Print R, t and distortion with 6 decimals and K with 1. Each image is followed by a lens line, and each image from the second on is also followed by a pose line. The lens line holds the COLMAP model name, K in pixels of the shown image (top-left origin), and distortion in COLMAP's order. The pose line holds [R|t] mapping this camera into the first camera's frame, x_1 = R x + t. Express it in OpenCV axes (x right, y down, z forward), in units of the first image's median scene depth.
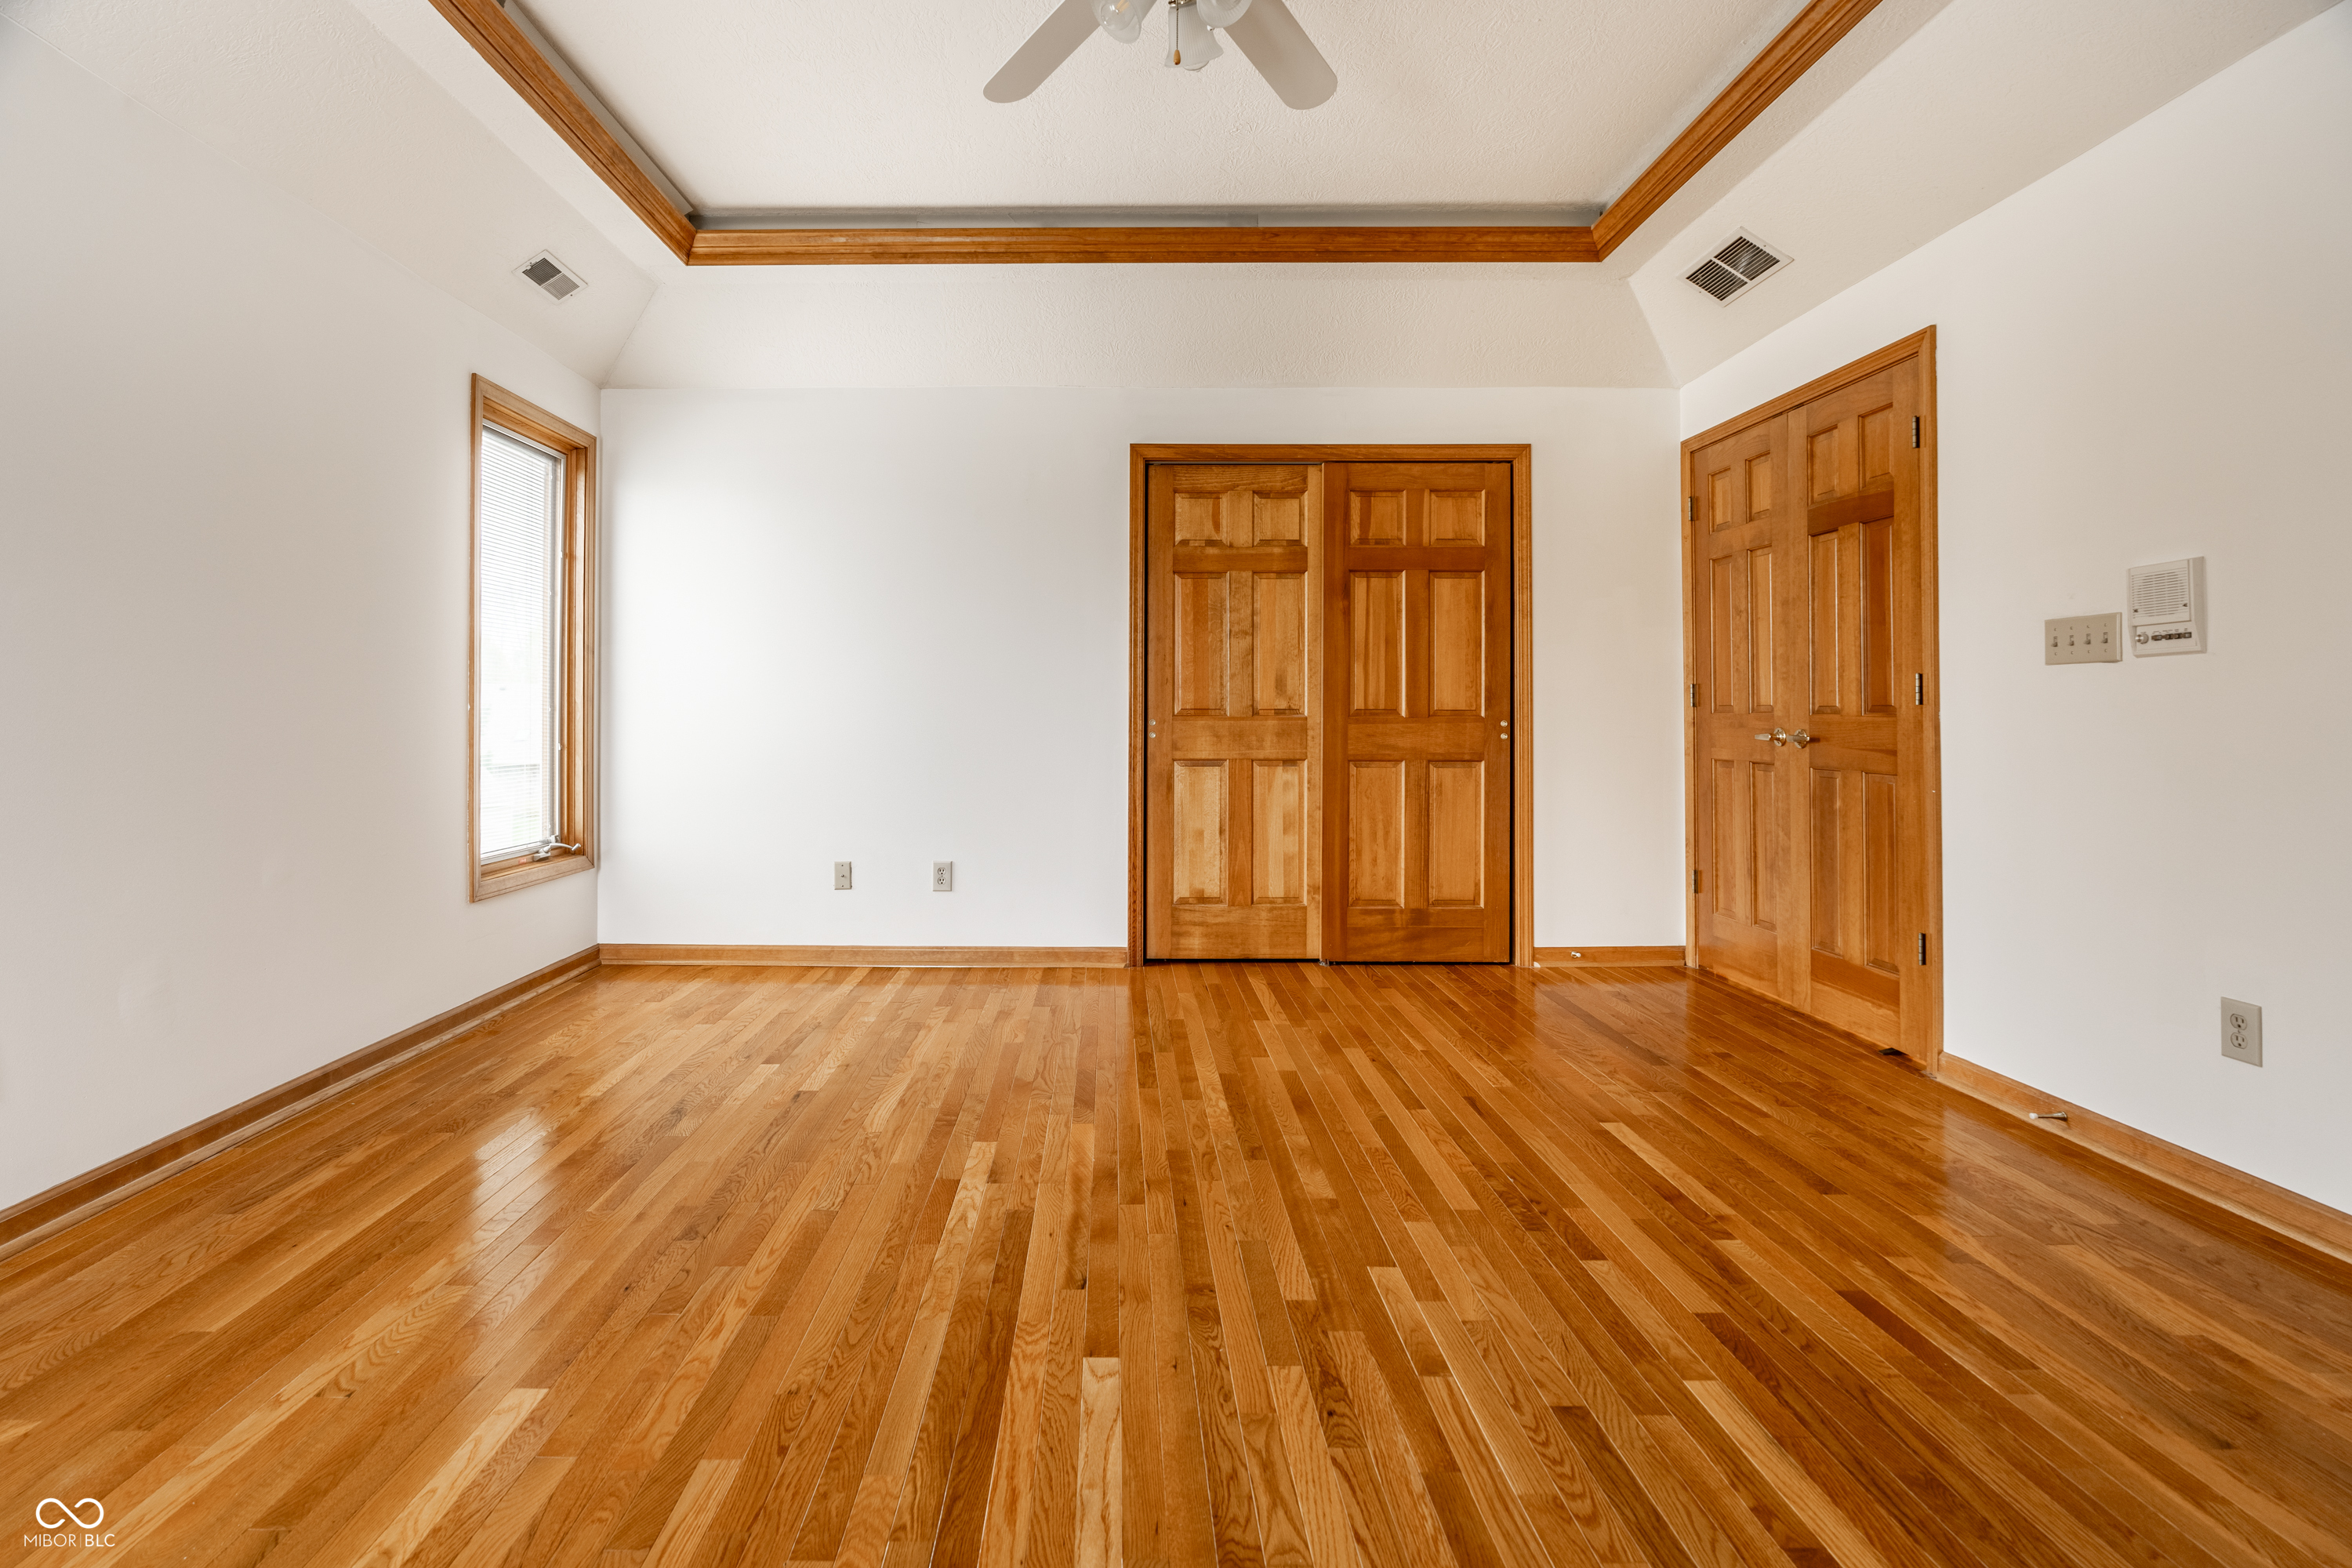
lens RADIAL K [[1062.9, 0, 1070.0], [0, 1062.9, 703.4], [0, 0, 1]] dist [-0.008363, 0.002631]
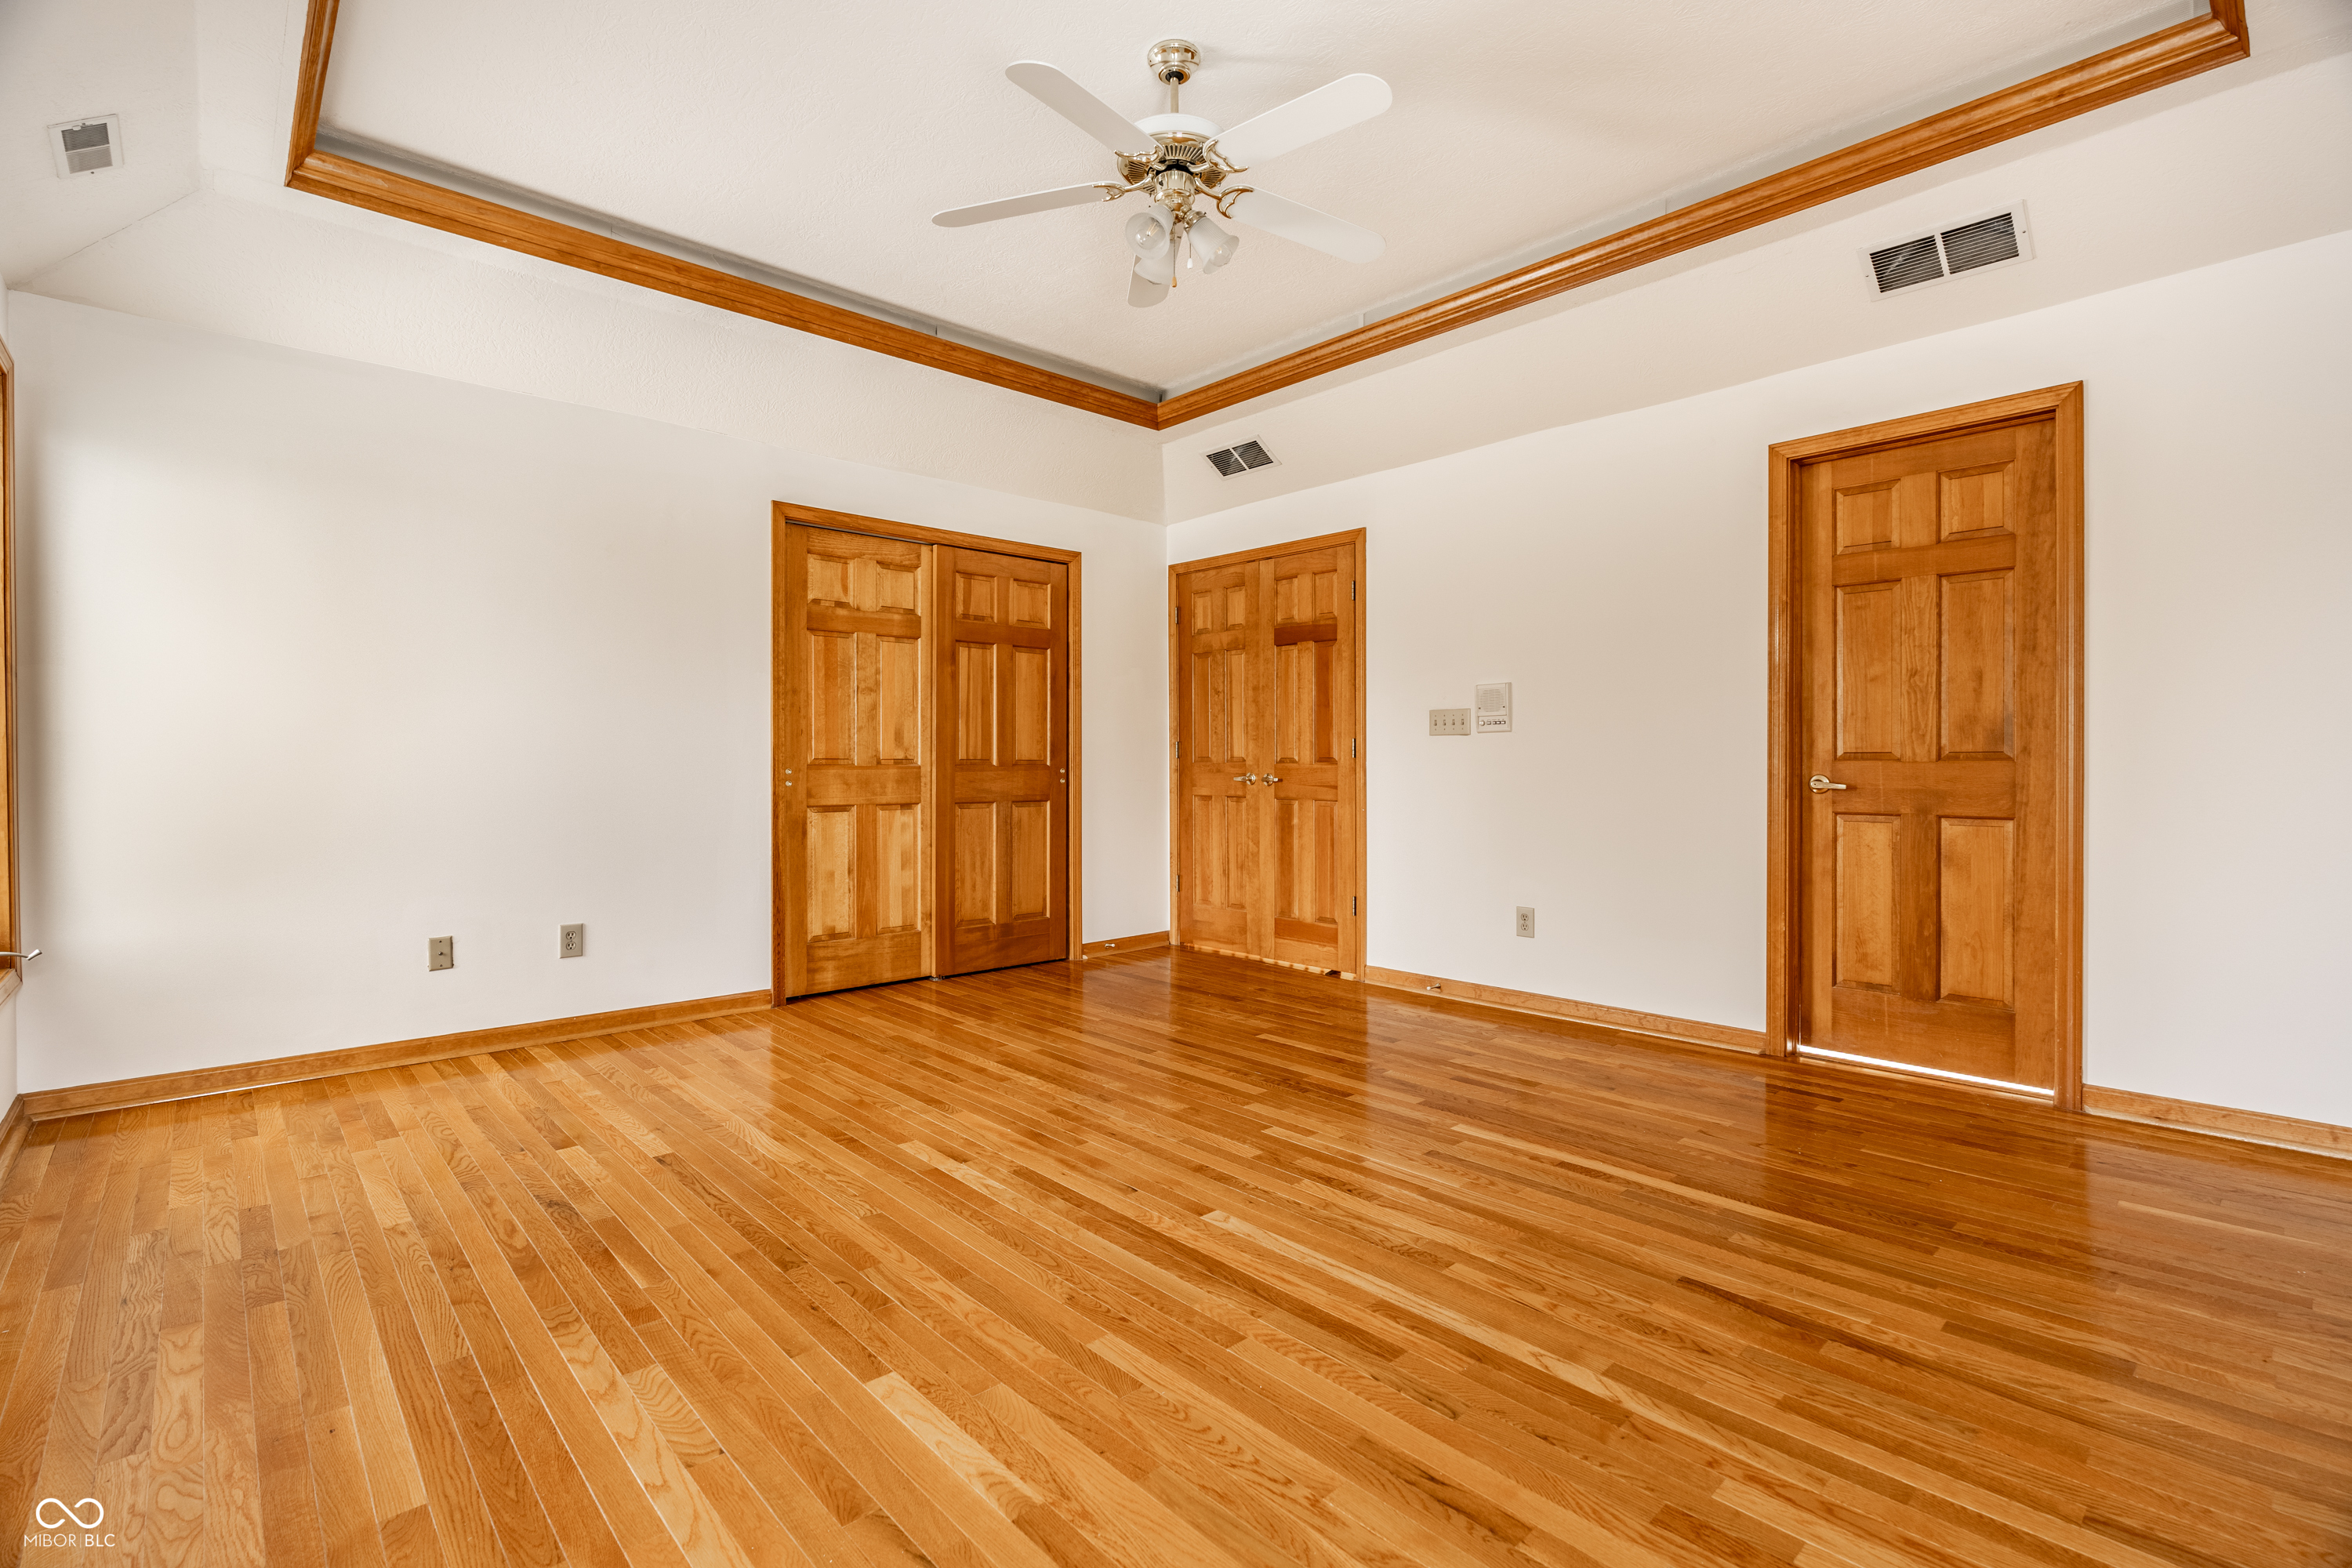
lens RADIAL K [[1062.9, 0, 1118.7], [0, 1062.9, 772.9], [0, 0, 1]] dist [-0.008363, 0.002631]
pose [[0.746359, -0.006348, 0.665513, -0.607099], [-0.006335, 0.999841, 0.016641, -0.000124], [-0.665513, -0.016636, 0.746200, 0.013508]]
